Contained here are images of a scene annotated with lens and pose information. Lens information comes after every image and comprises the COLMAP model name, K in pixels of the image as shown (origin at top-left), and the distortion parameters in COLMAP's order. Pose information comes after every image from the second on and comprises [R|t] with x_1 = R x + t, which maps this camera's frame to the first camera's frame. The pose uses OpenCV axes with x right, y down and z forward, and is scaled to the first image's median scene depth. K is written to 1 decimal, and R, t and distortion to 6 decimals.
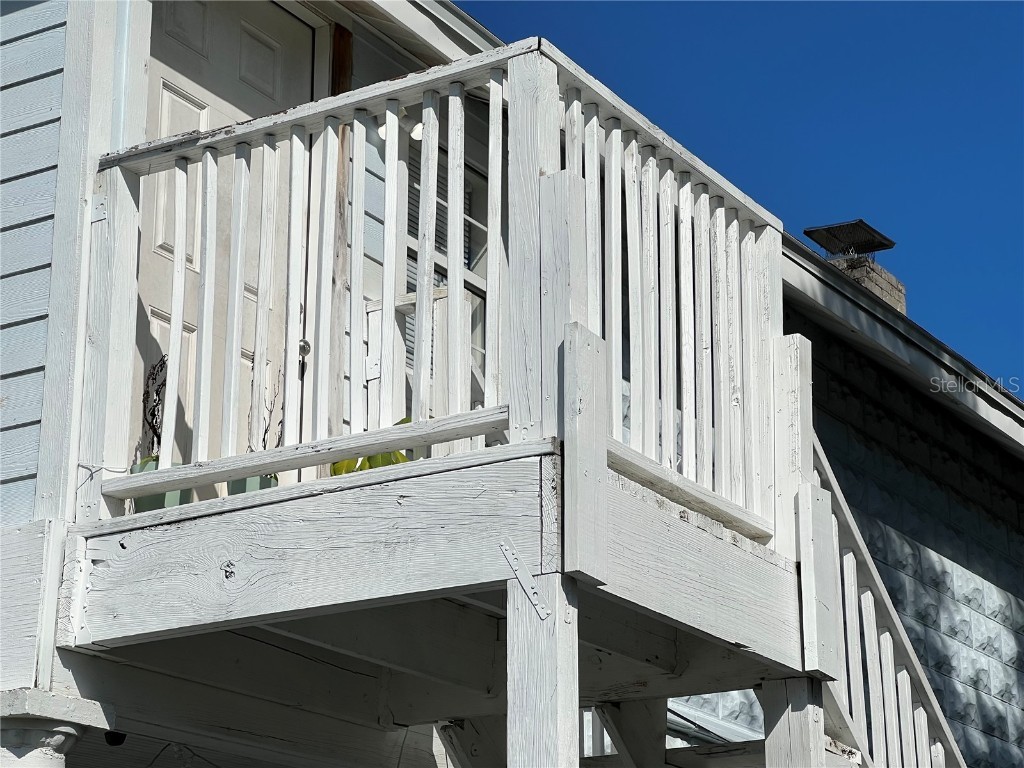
lens RADIAL K [[2260.5, 0, 512.0], [0, 2260.5, 384.0], [0, 0, 1]] dist [0.245935, 0.023254]
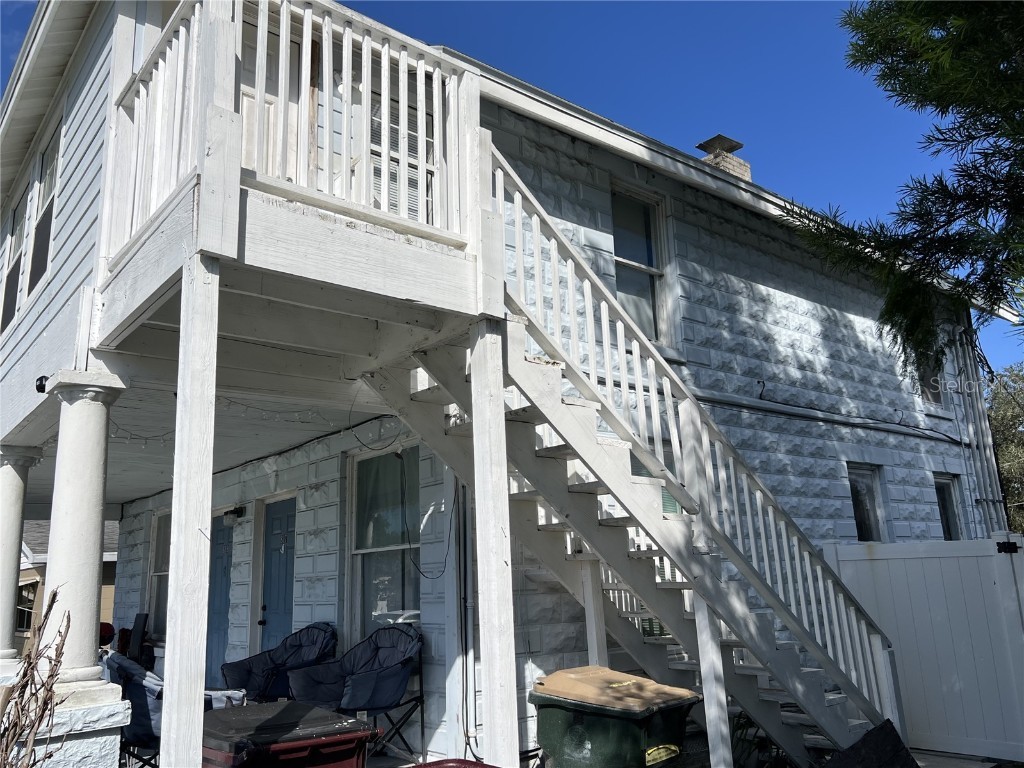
lens RADIAL K [[798.2, 0, 512.0], [0, 798.2, 384.0], [0, 0, 1]] dist [0.033130, -0.000256]
pose [[0.944635, -0.111540, -0.308582, 0.185811], [0.140752, 0.987275, 0.074009, 0.076334], [0.296400, -0.113345, 0.948314, 0.238562]]
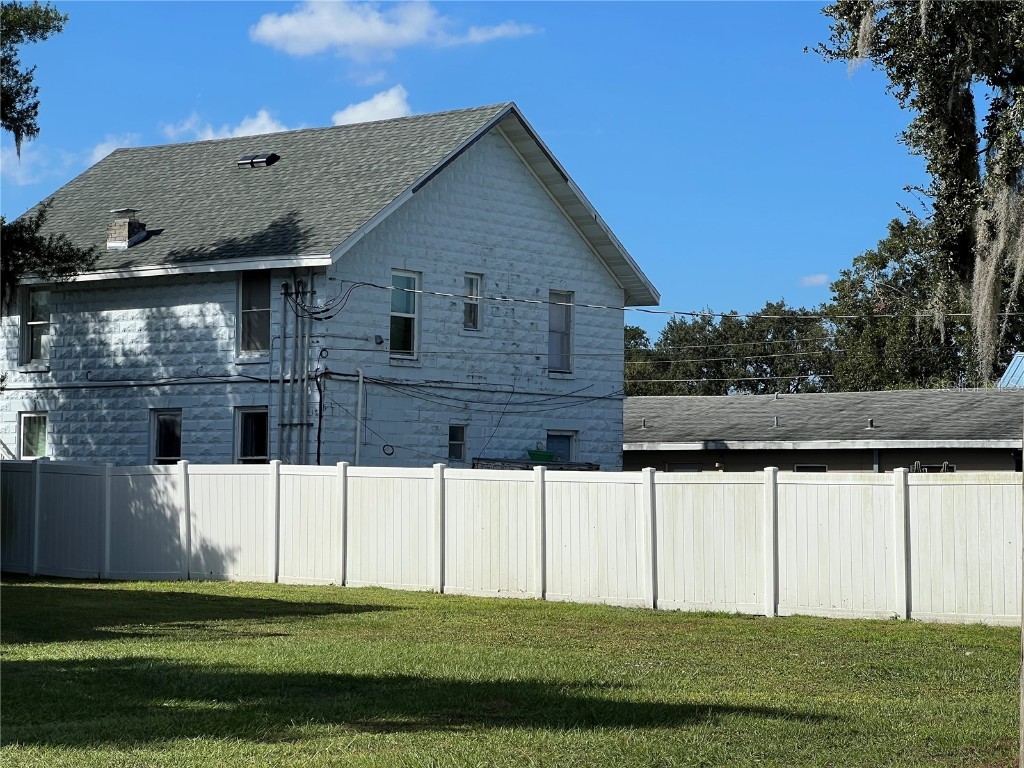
lens RADIAL K [[2260.5, 0, 512.0], [0, 2260.5, 384.0], [0, 0, 1]] dist [0.245935, 0.023254]
pose [[-0.089346, -0.046711, -0.994905, 3.673842], [0.311311, 0.947543, -0.072444, 0.639313], [0.946099, -0.316198, -0.070118, 1.823437]]
